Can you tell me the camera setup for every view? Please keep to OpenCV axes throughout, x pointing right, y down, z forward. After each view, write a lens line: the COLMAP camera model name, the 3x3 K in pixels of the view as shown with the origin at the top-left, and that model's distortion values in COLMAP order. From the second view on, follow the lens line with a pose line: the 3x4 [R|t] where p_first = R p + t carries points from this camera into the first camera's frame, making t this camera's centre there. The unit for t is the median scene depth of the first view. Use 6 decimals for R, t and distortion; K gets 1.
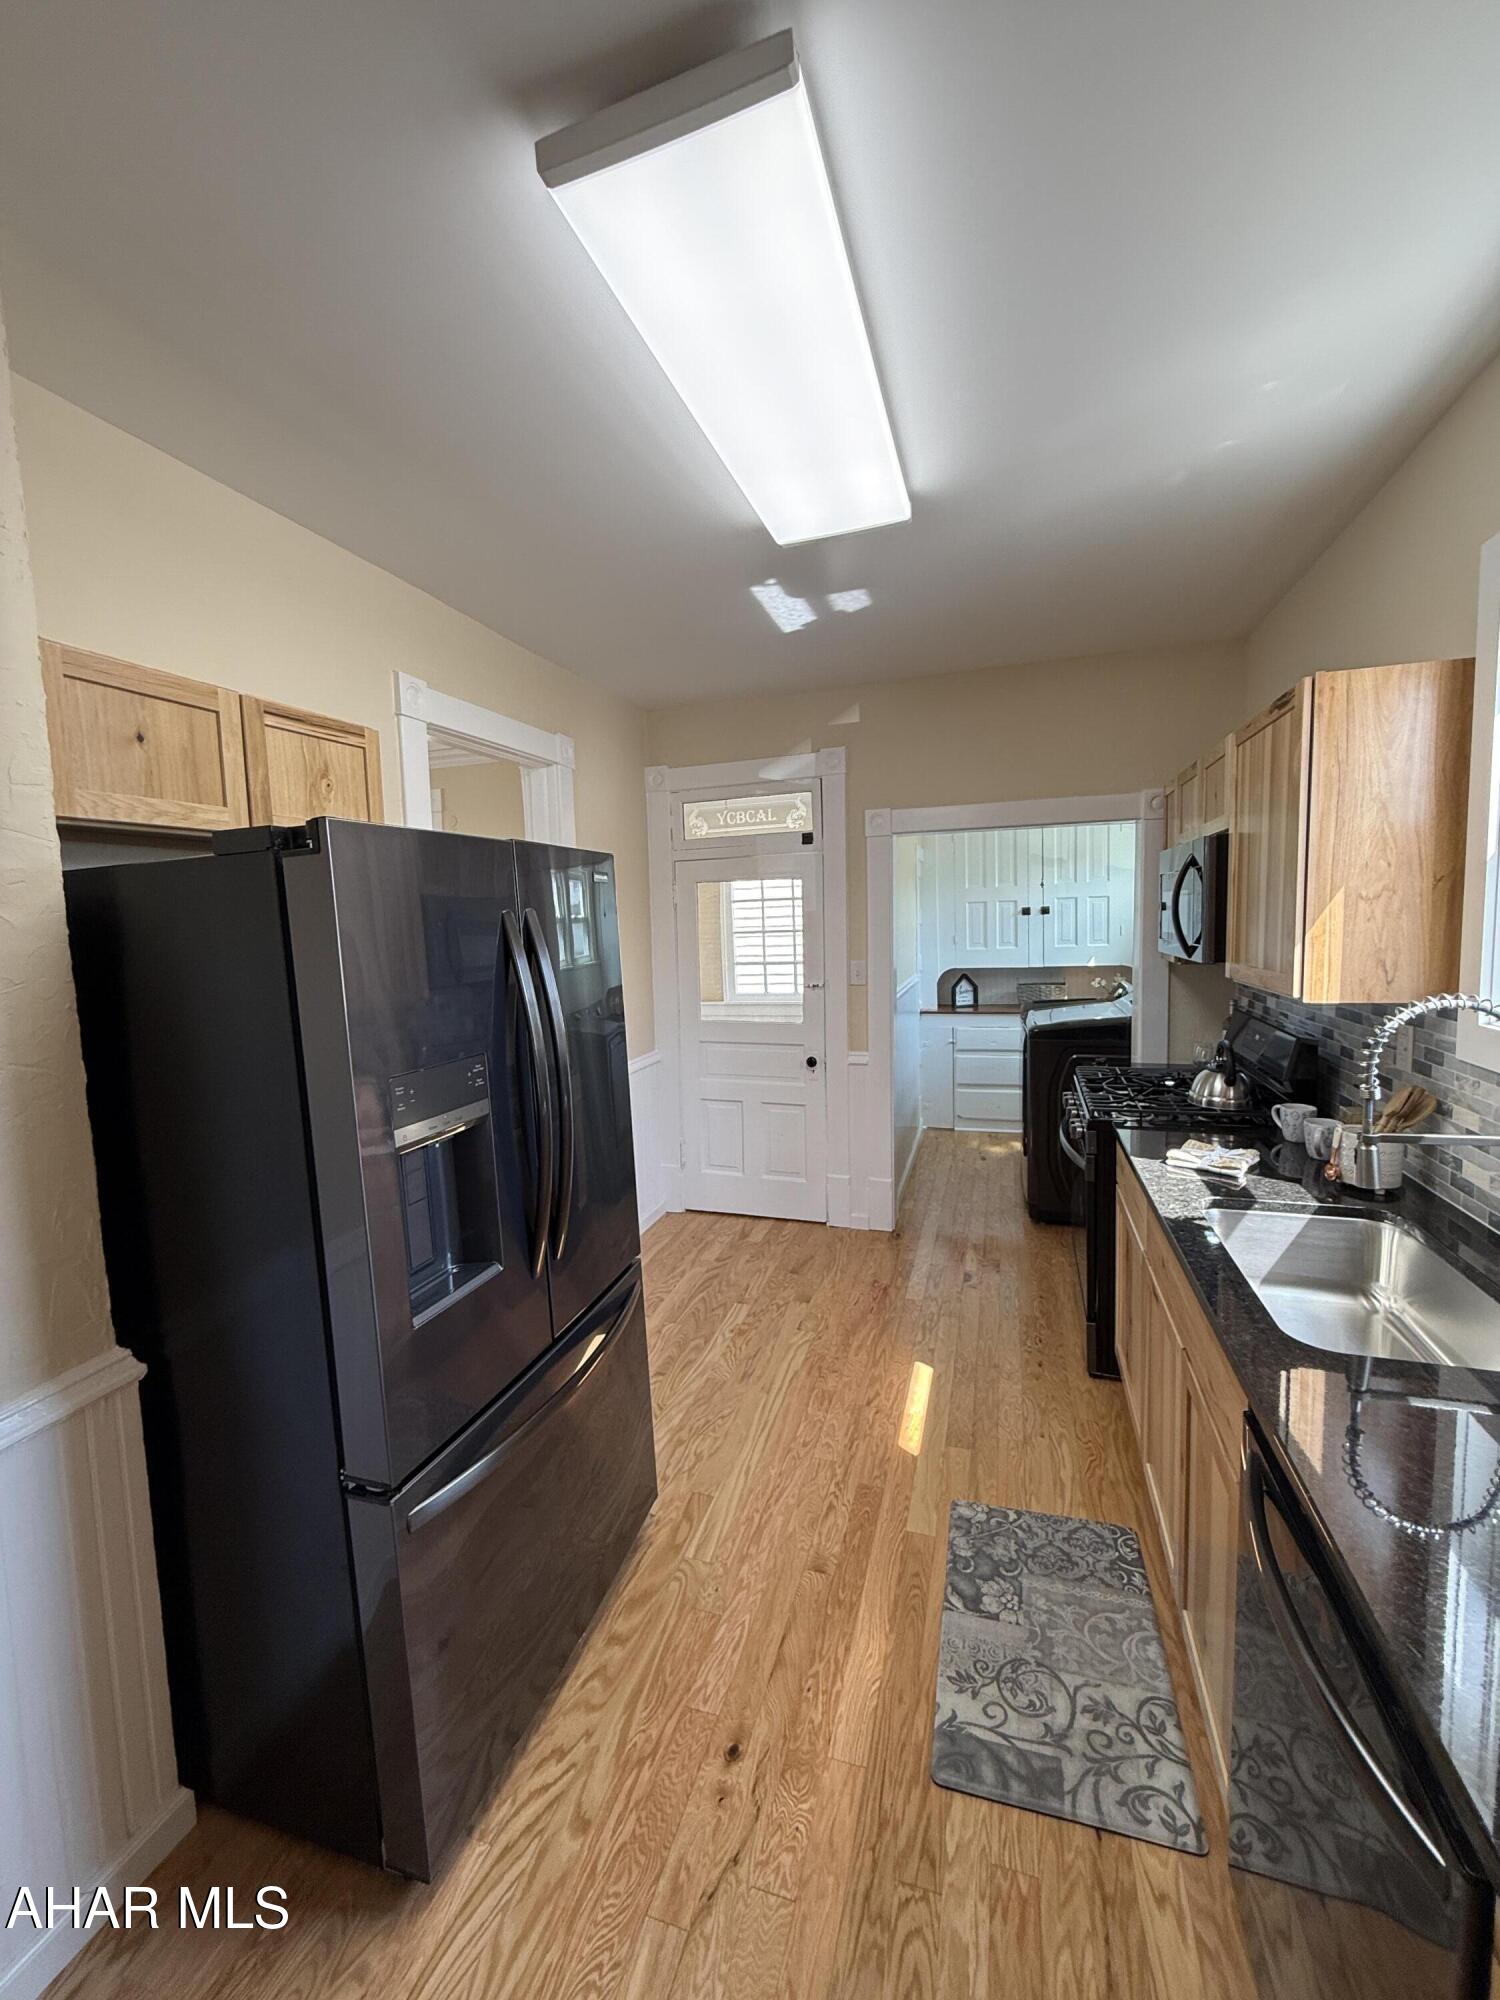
lens RADIAL K [[790.3, 0, 750.0], [0, 790.3, 1000.0], [0, 0, 1]] dist [0.001714, 0.000439]
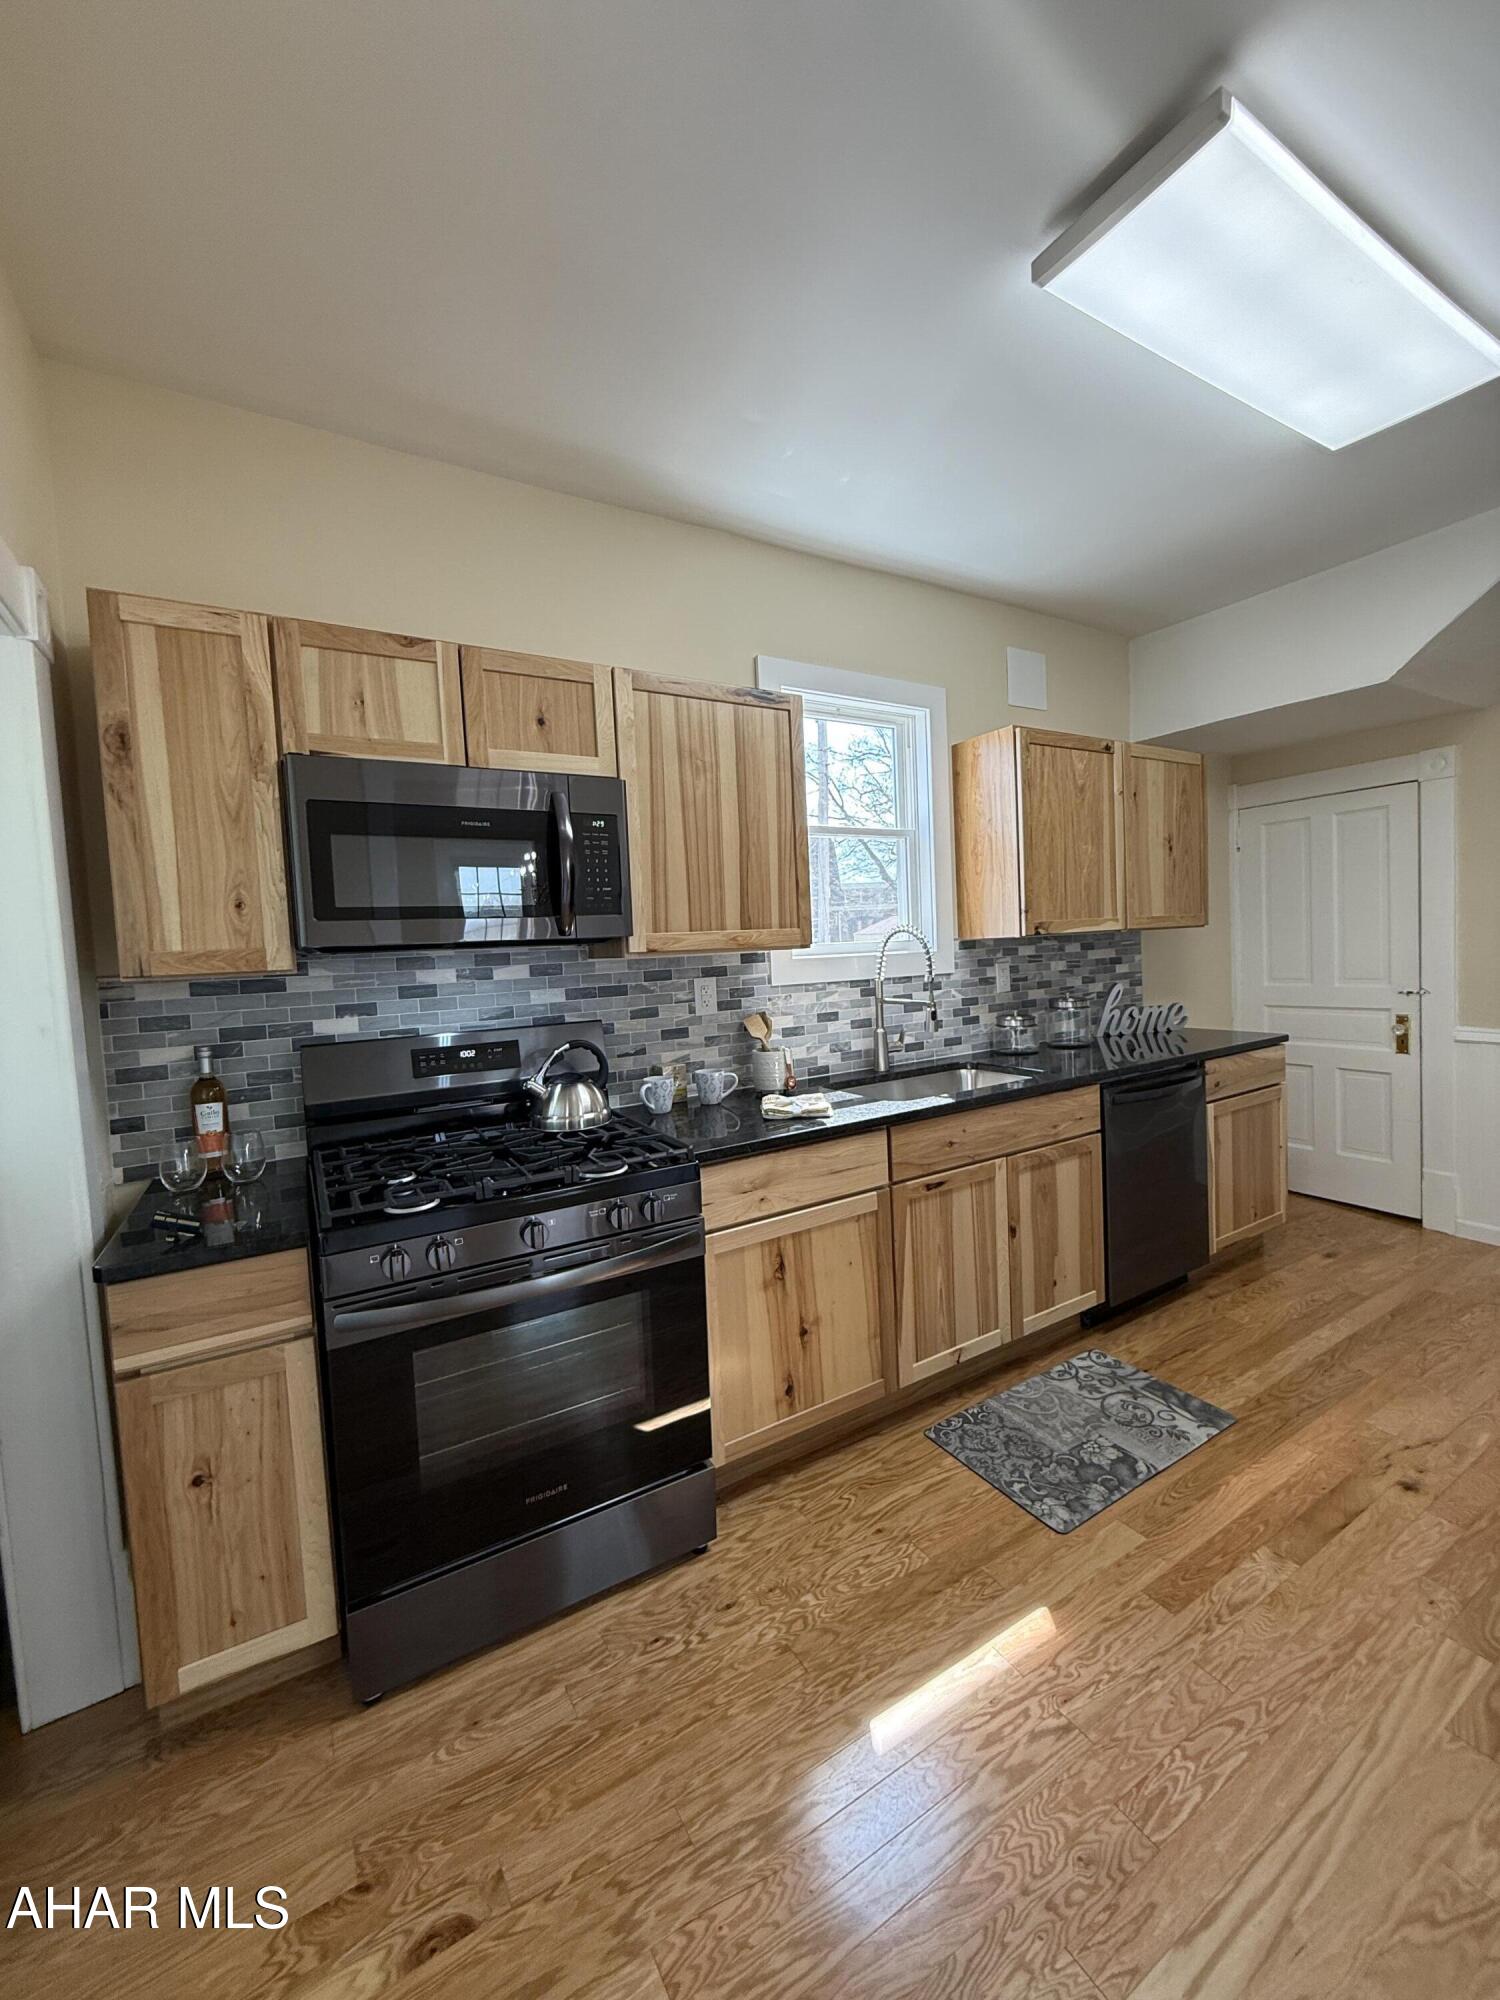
lens RADIAL K [[790.3, 0, 750.0], [0, 790.3, 1000.0], [0, 0, 1]] dist [0.001714, 0.000439]
pose [[-0.743854, 0.032457, 0.667554, -0.073600], [0.141031, 0.983952, 0.109309, -0.057873], [-0.653293, 0.175456, -0.736494, 1.751566]]
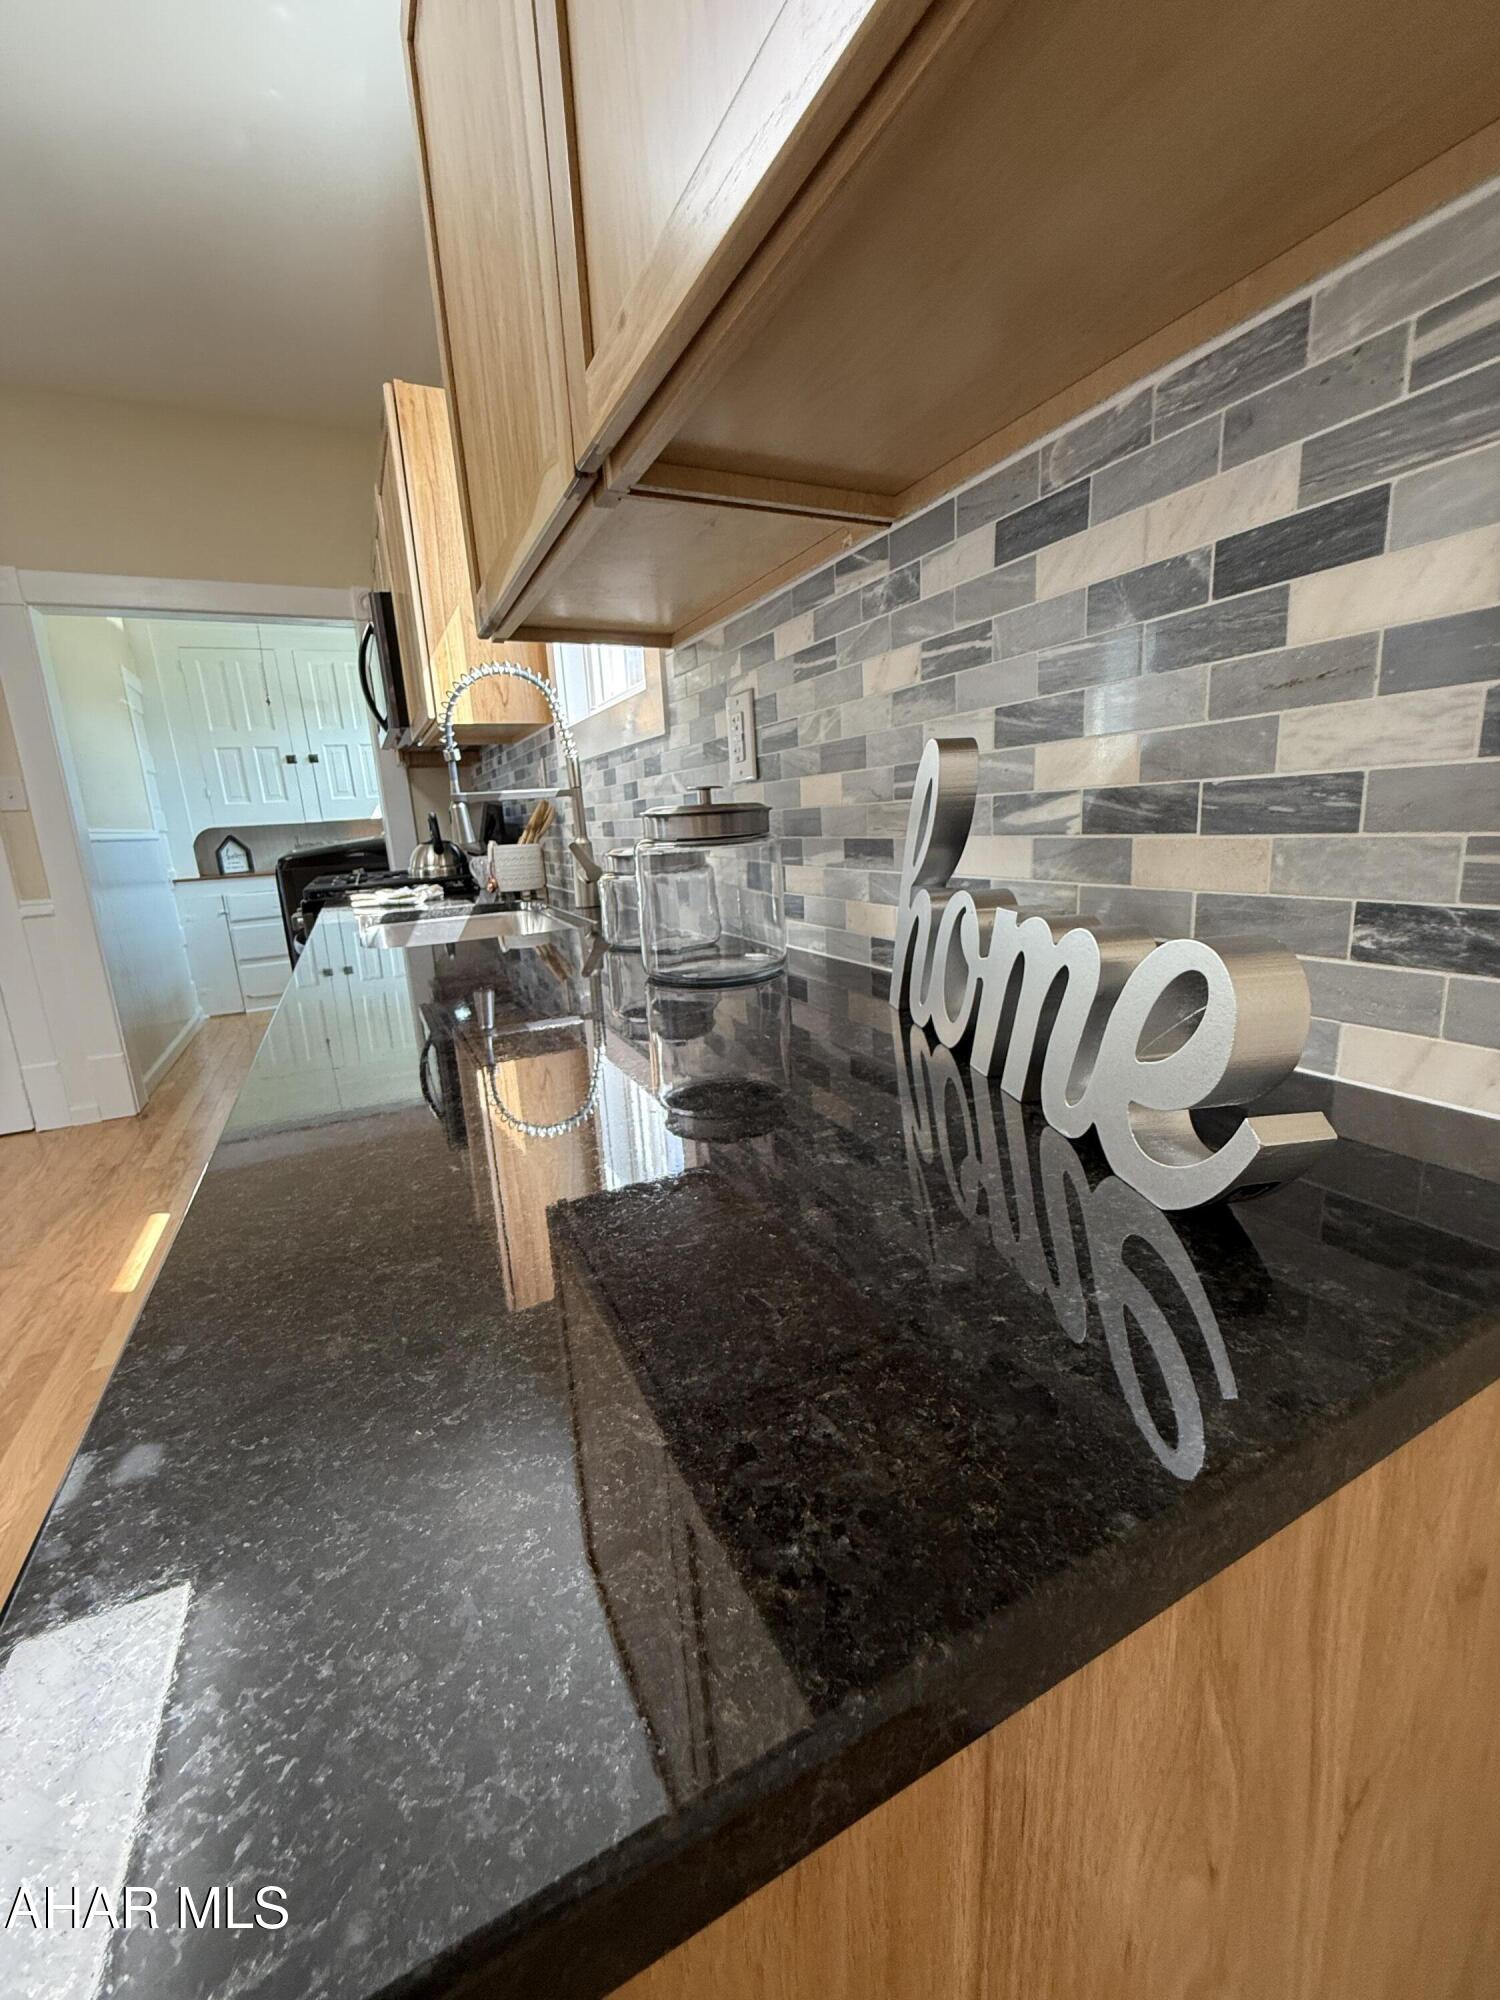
lens RADIAL K [[790.3, 0, 750.0], [0, 790.3, 1000.0], [0, 0, 1]] dist [0.001714, 0.000439]
pose [[0.719752, -0.165870, 0.674125, 0.190742], [0.099408, 0.985655, 0.136387, 0.231611], [-0.687077, -0.031151, 0.725917, -0.062997]]
